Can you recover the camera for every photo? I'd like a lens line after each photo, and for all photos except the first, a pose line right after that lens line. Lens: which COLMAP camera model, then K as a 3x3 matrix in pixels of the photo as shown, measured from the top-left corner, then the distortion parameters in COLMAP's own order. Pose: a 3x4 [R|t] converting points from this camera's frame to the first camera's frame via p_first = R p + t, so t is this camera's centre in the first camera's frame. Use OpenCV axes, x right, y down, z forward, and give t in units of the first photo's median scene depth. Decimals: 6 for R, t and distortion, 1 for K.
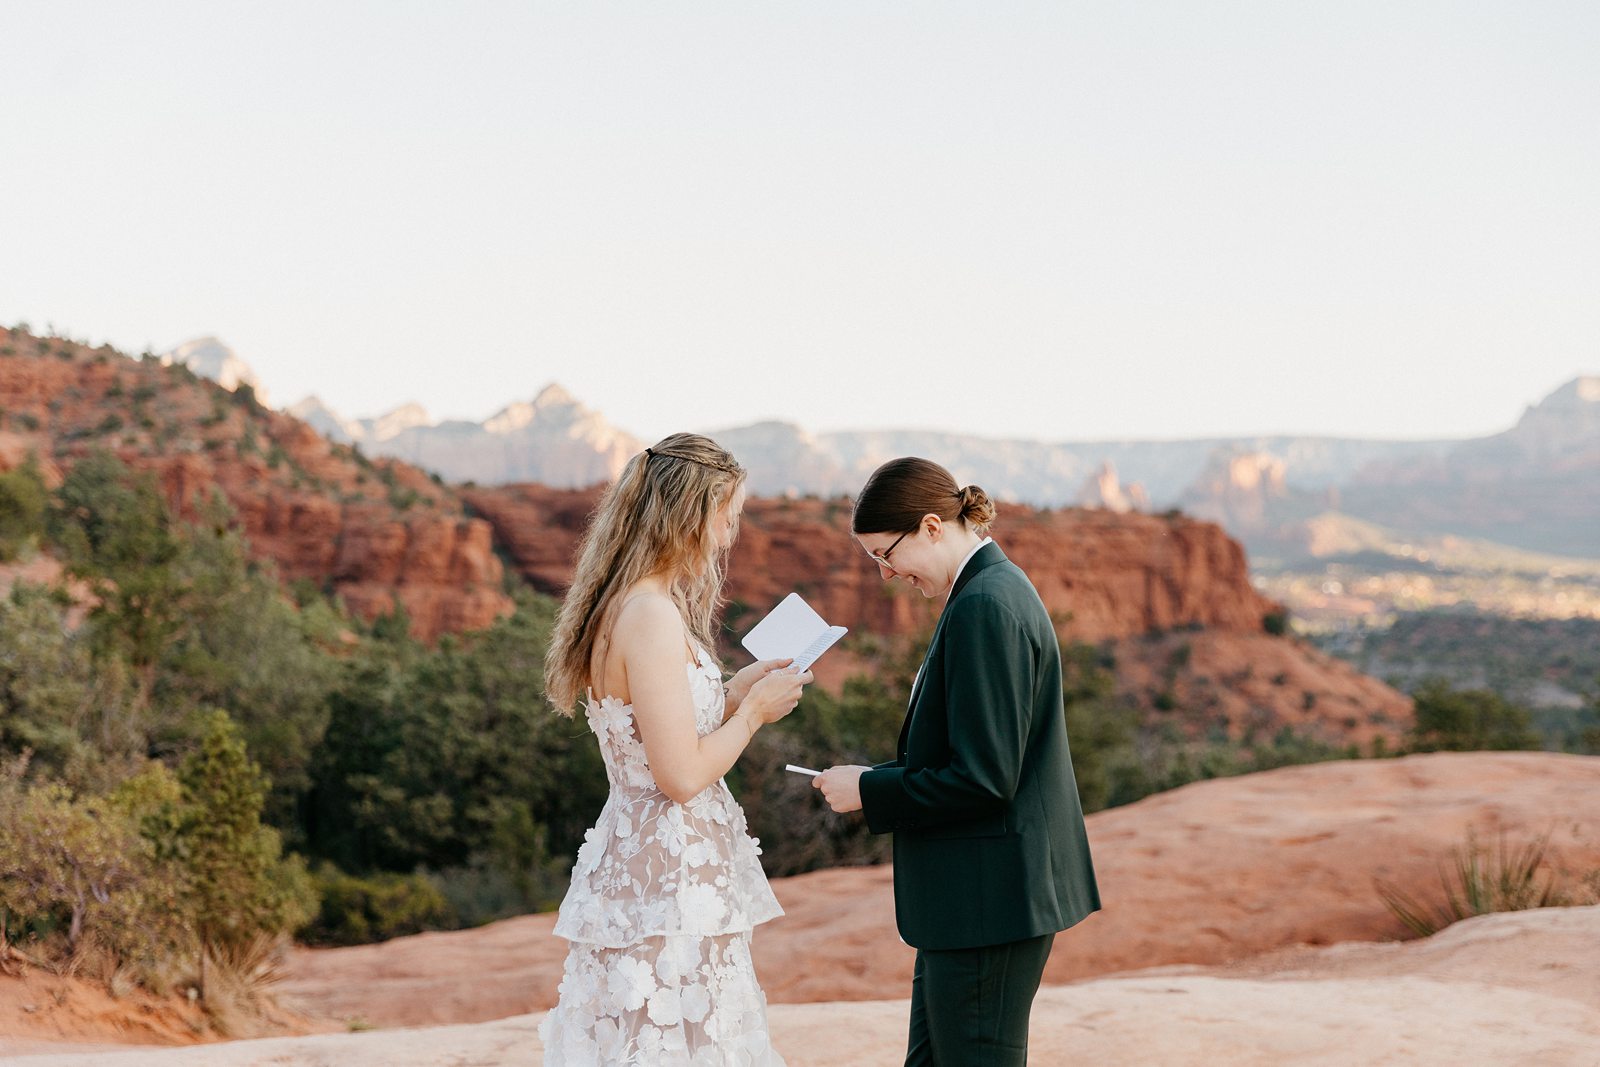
lens RADIAL K [[2165.2, 0, 843.1], [0, 2165.2, 508.7], [0, 0, 1]] dist [0.019296, 0.058300]
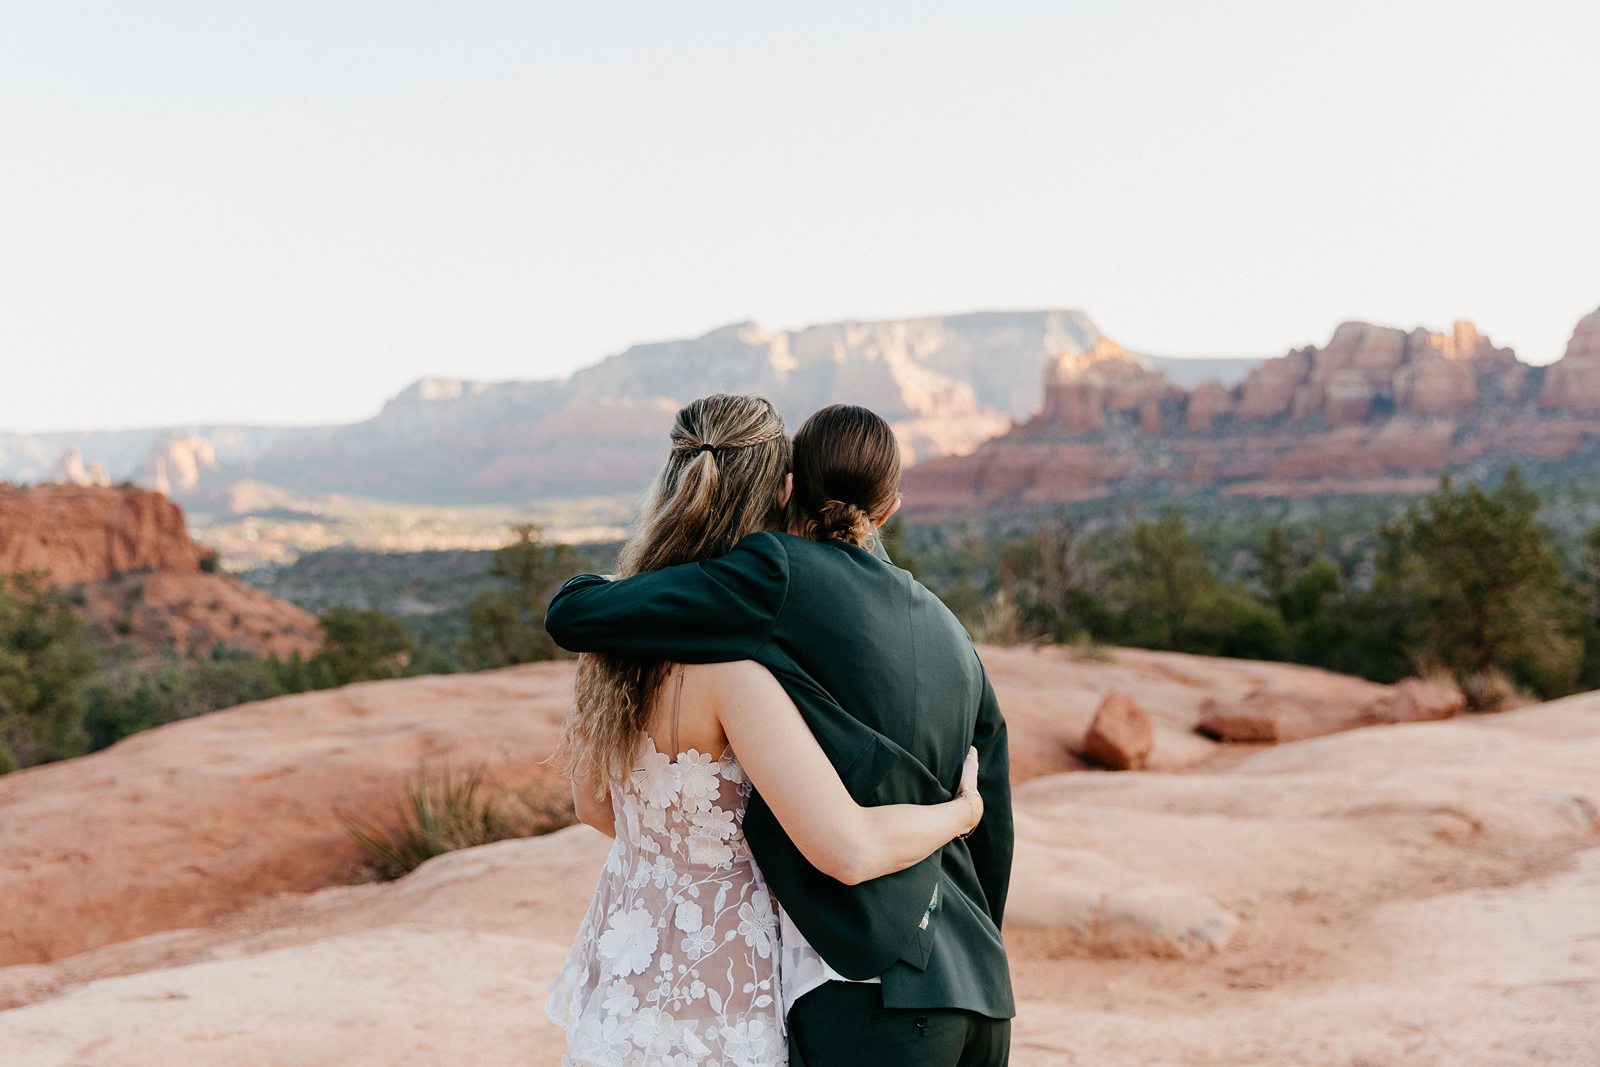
lens RADIAL K [[2109.9, 0, 792.7], [0, 2109.9, 481.9], [0, 0, 1]] dist [0.014488, 0.007599]
pose [[0.902179, -0.032324, 0.430149, -0.035253], [0.034853, 0.999390, 0.002001, 0.011792], [-0.429951, 0.013187, 0.902756, -0.336191]]
